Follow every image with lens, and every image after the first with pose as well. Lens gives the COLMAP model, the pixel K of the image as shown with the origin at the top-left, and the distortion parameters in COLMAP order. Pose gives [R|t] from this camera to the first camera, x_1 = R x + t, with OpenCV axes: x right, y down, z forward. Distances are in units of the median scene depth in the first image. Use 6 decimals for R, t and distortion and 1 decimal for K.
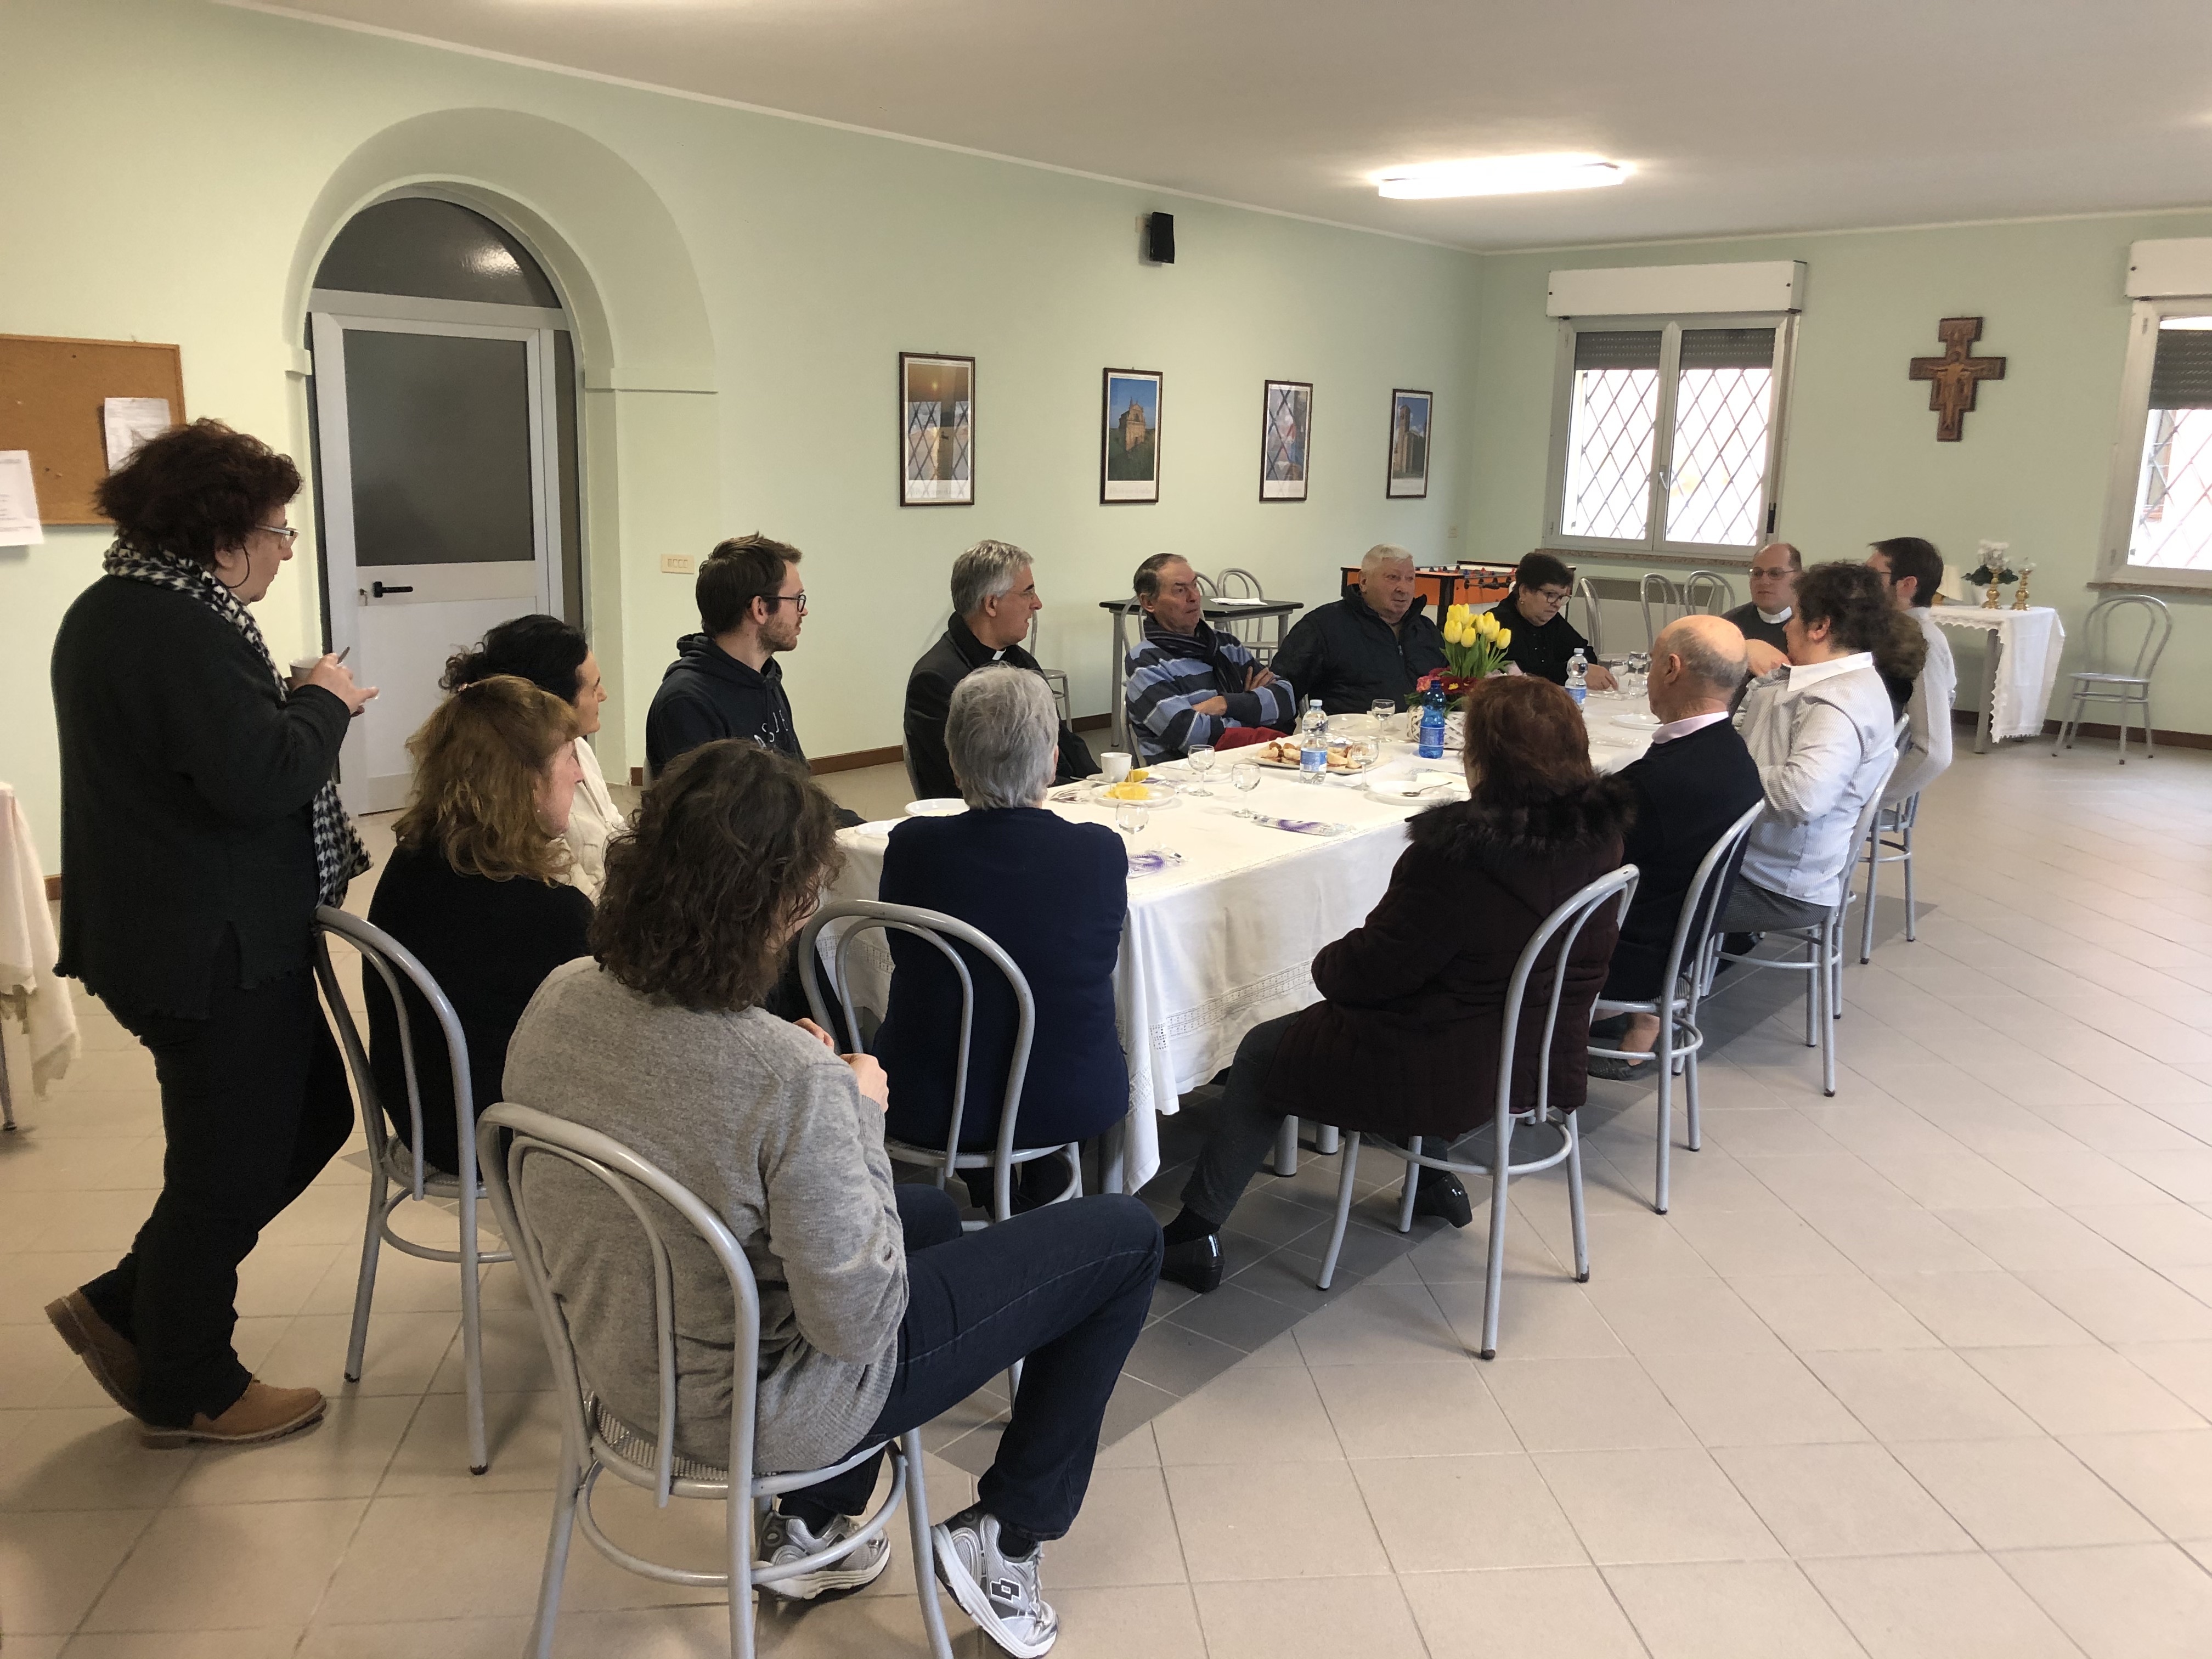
lens RADIAL K [[1801.8, 0, 1113.8], [0, 1801.8, 832.2], [0, 0, 1]] dist [0.040838, -0.034483]
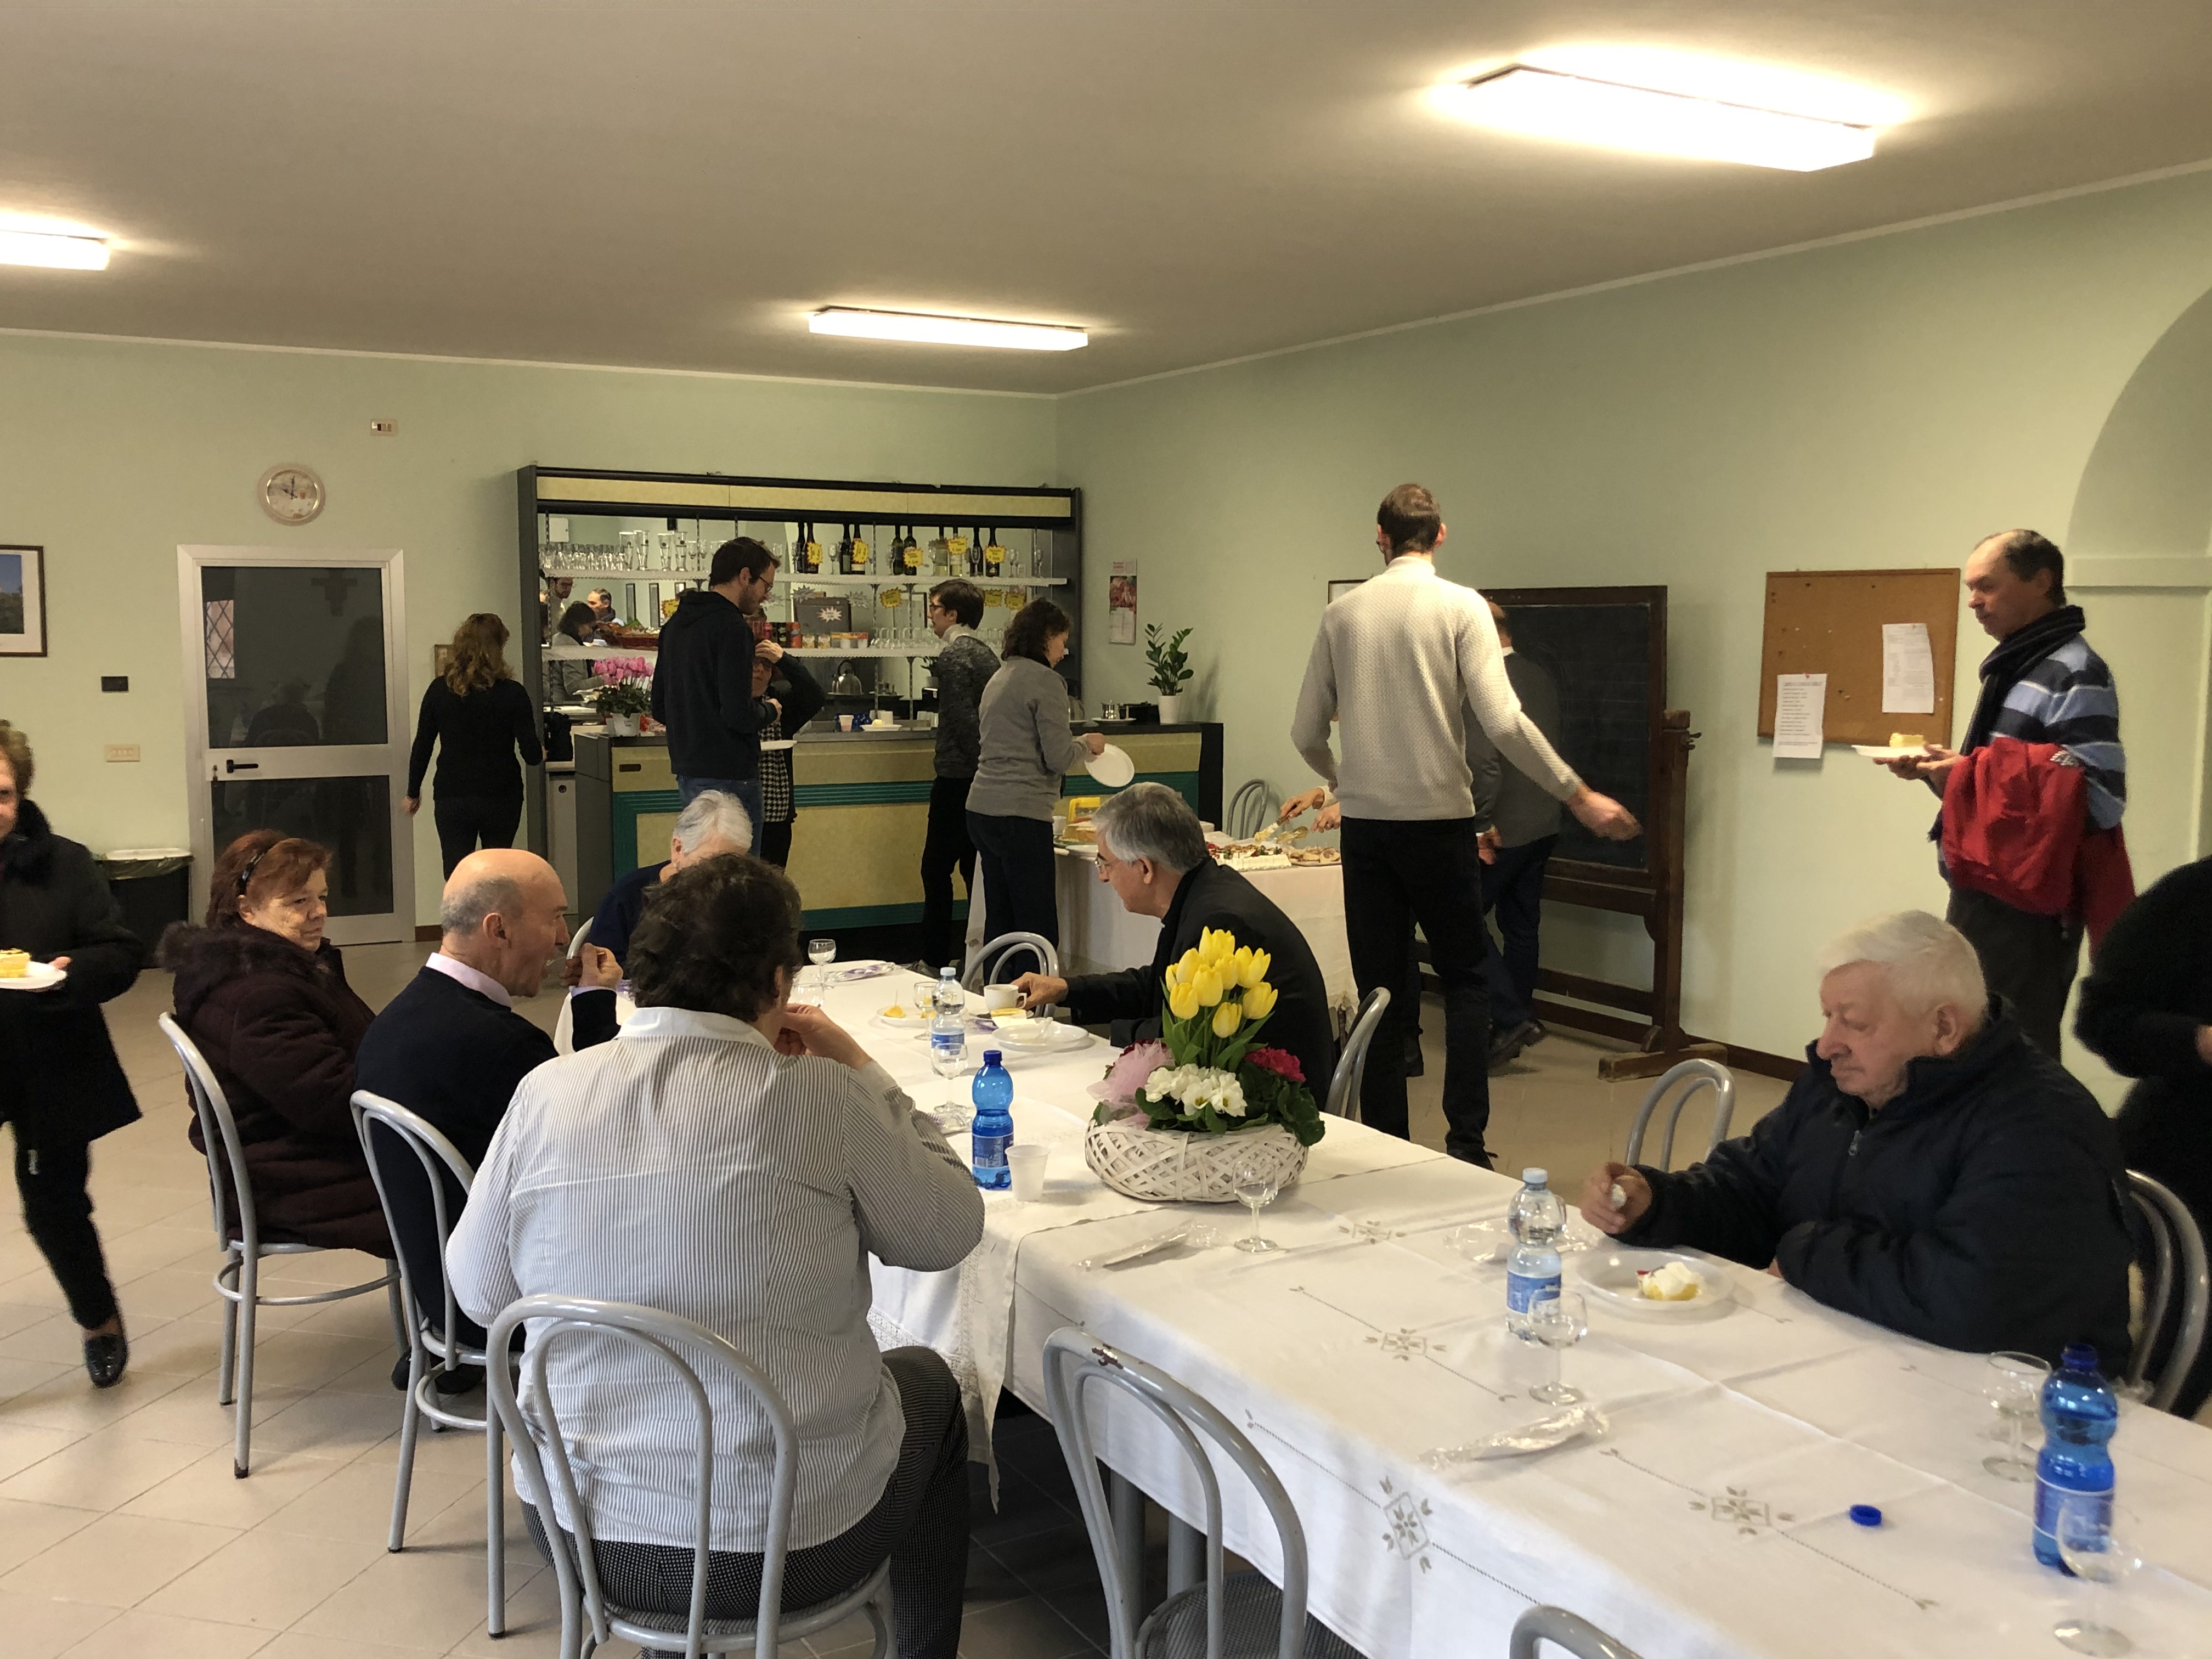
lens RADIAL K [[1963.0, 0, 1099.4], [0, 1963.0, 833.6], [0, 0, 1]] dist [0.029415, -0.031791]
pose [[-0.360980, 0.076122, -0.929462, 0.358147], [-0.205603, 0.965643, 0.158937, -0.114166], [0.909627, 0.248473, -0.332927, 0.541836]]
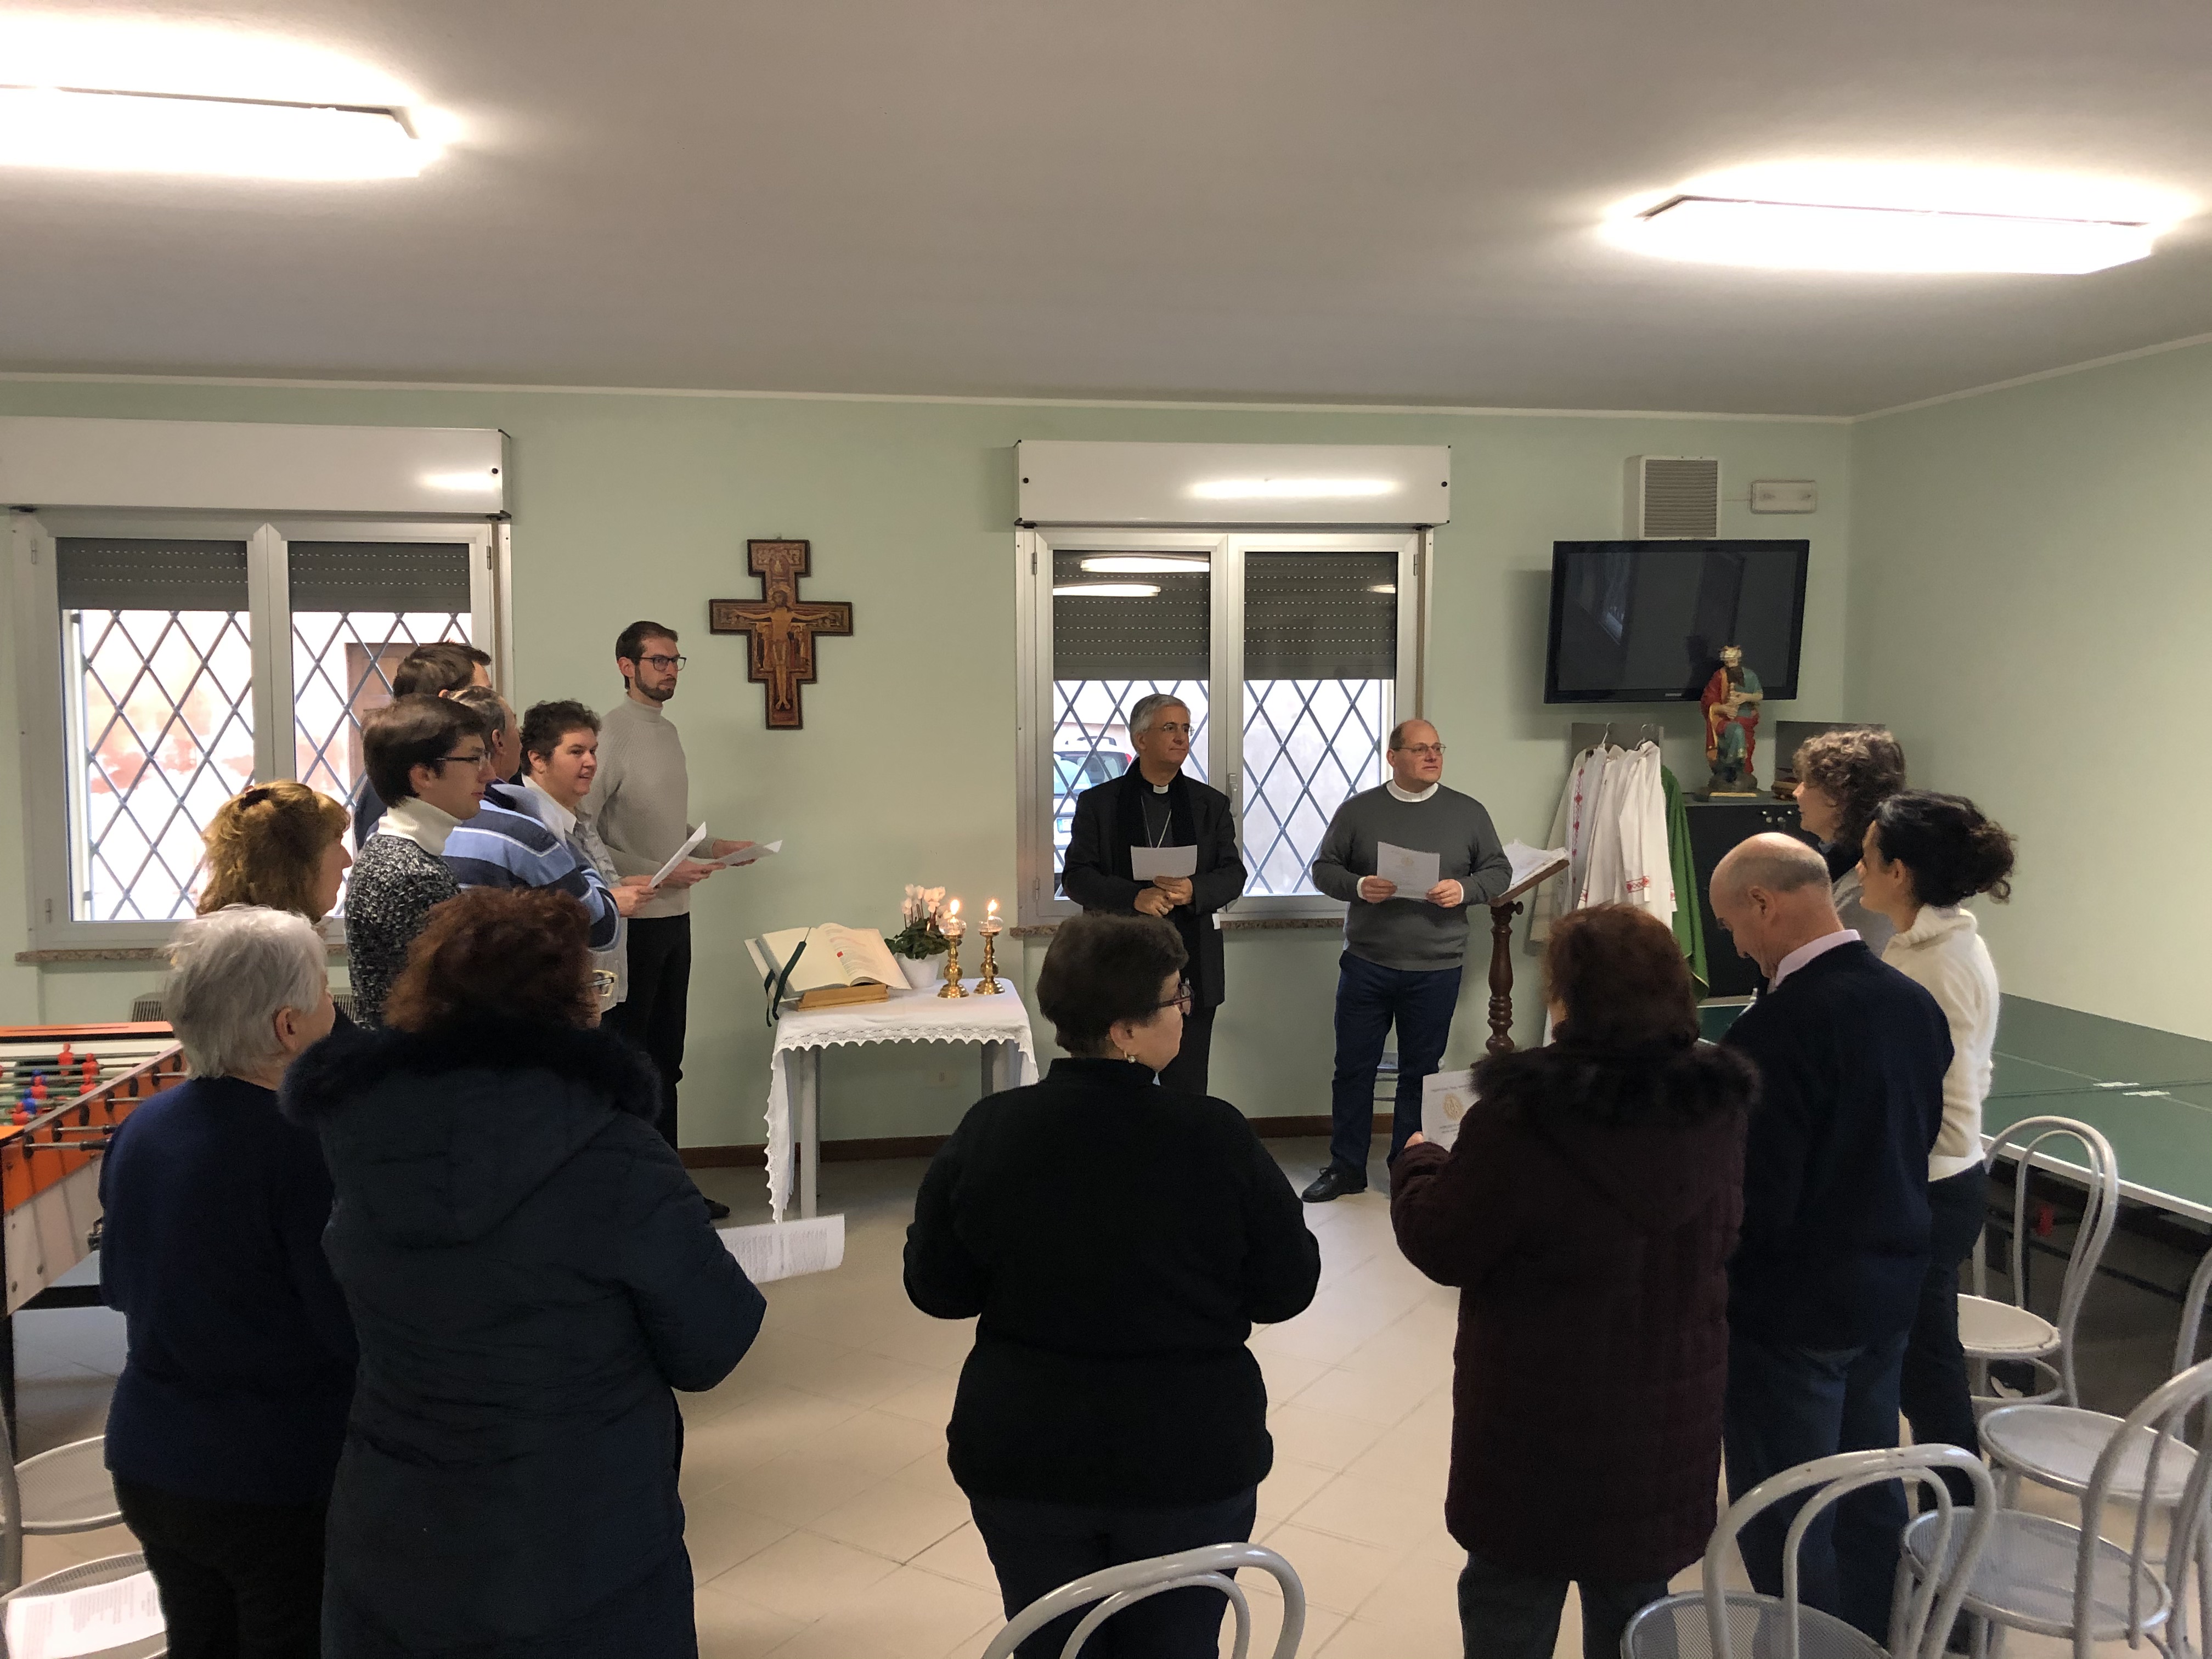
lens RADIAL K [[1801.8, 0, 1092.2], [0, 1801.8, 813.3], [0, 0, 1]] dist [0.040838, -0.034483]
pose [[0.632732, -0.072872, 0.770934, 0.041378], [0.181367, 0.981817, -0.056048, -0.134578], [-0.752832, 0.175285, 0.634444, 0.535621]]
